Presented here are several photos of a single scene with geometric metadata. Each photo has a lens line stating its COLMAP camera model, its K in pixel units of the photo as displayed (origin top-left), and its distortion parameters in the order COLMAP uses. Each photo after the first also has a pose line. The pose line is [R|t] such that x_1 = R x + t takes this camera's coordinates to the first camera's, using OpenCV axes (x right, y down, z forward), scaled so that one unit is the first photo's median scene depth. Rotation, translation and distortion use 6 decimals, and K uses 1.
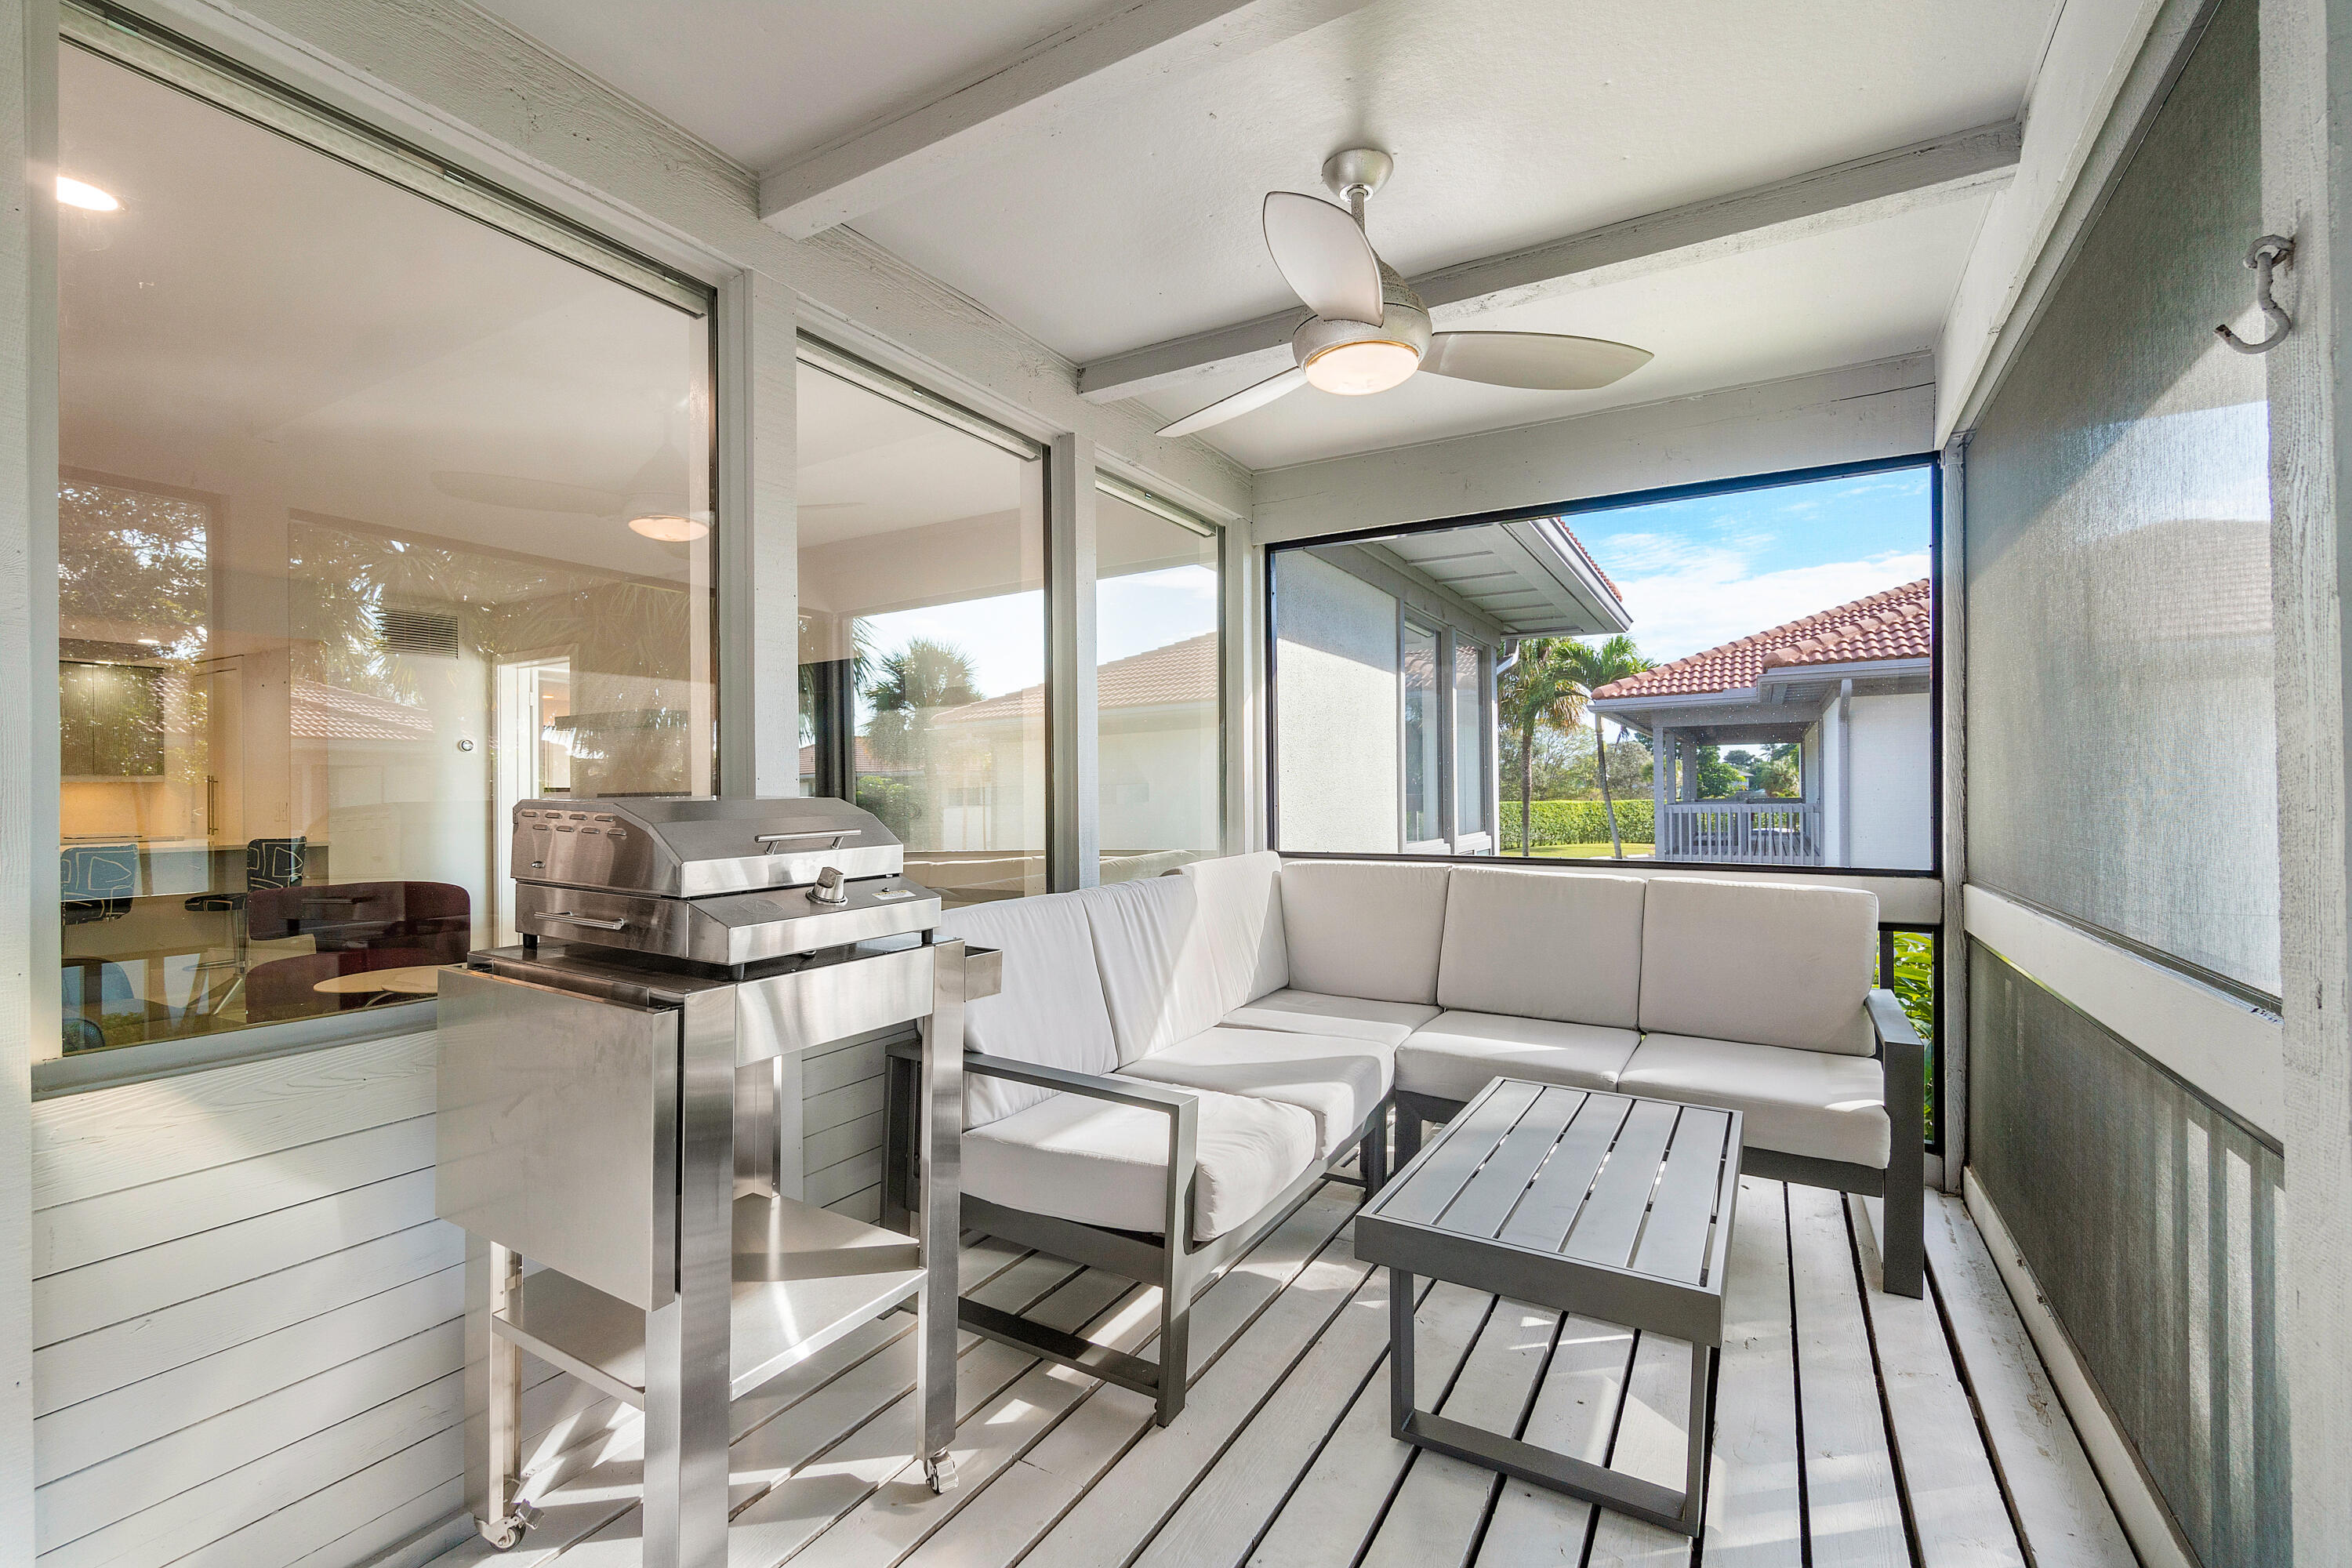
lens RADIAL K [[1026.6, 0, 1171.5], [0, 1026.6, 786.7], [0, 0, 1]] dist [-0.003036, 0.000134]
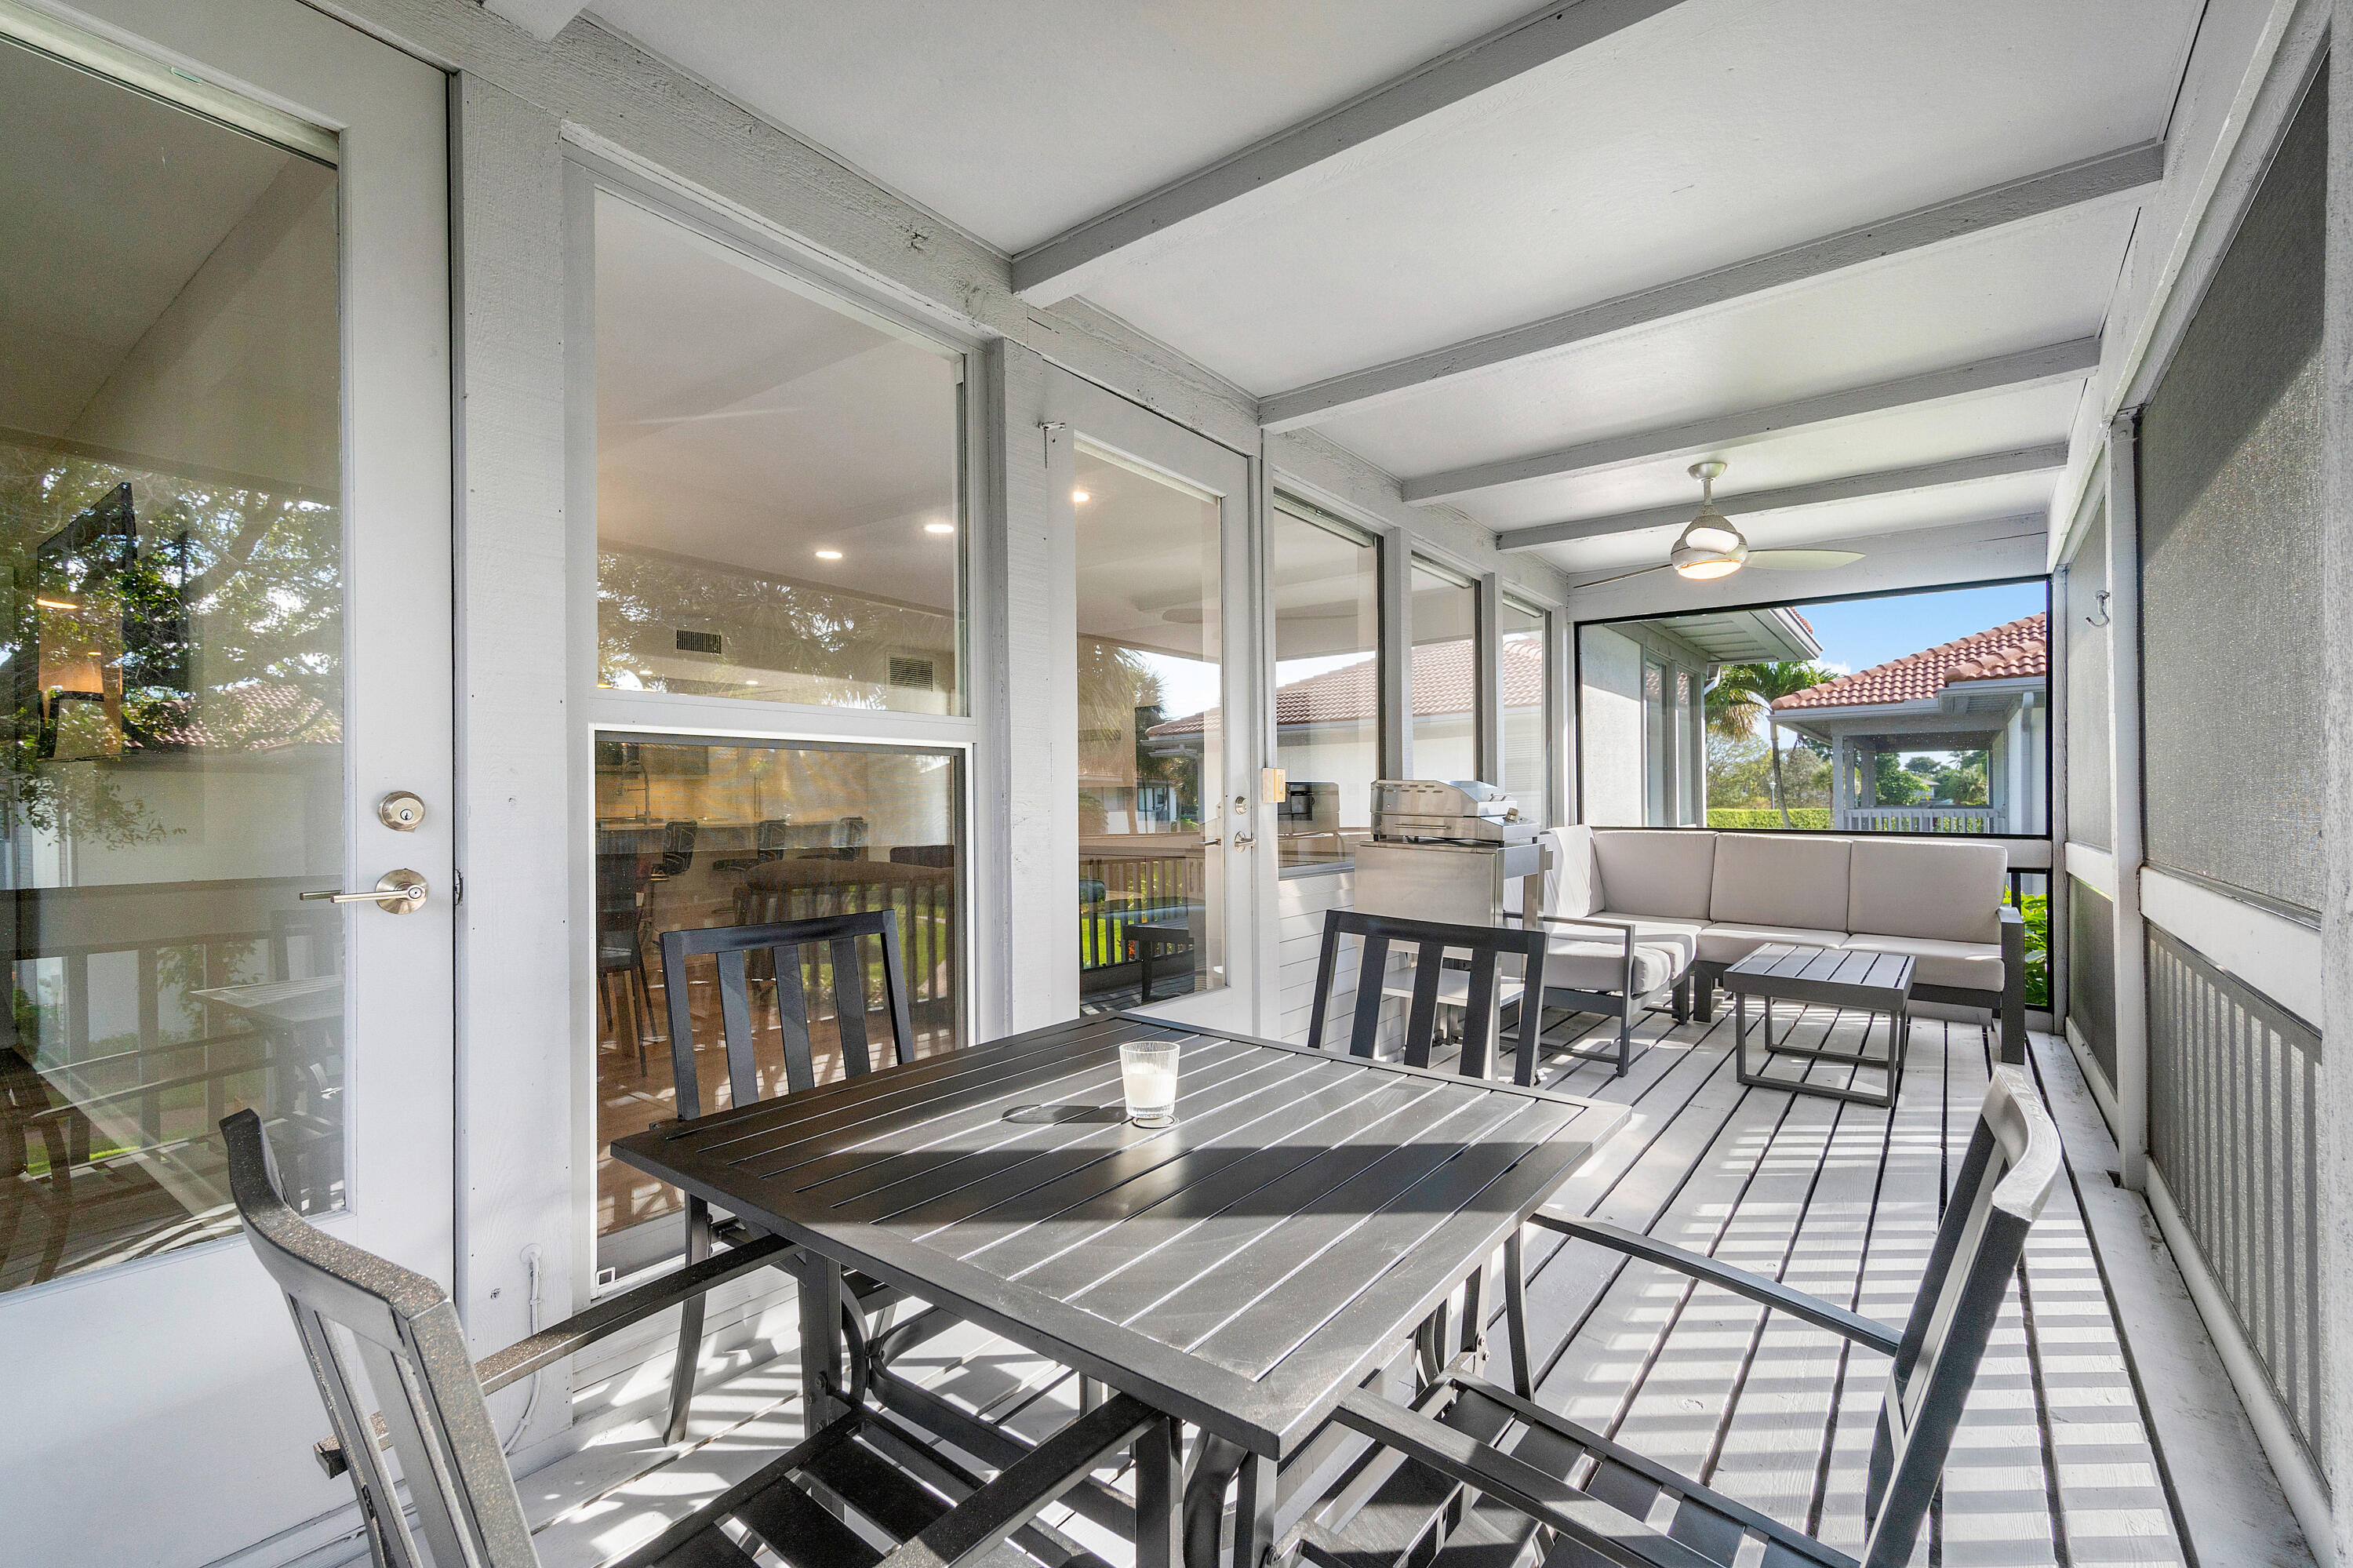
lens RADIAL K [[1027.1, 0, 1174.9], [0, 1027.1, 782.7], [0, 0, 1]] dist [-0.003036, 0.000134]
pose [[0.992201, 0.004881, -0.124549, -0.090342], [-0.006066, 0.999940, -0.009138, 0.005089], [0.124497, 0.009823, 0.992171, -0.167722]]
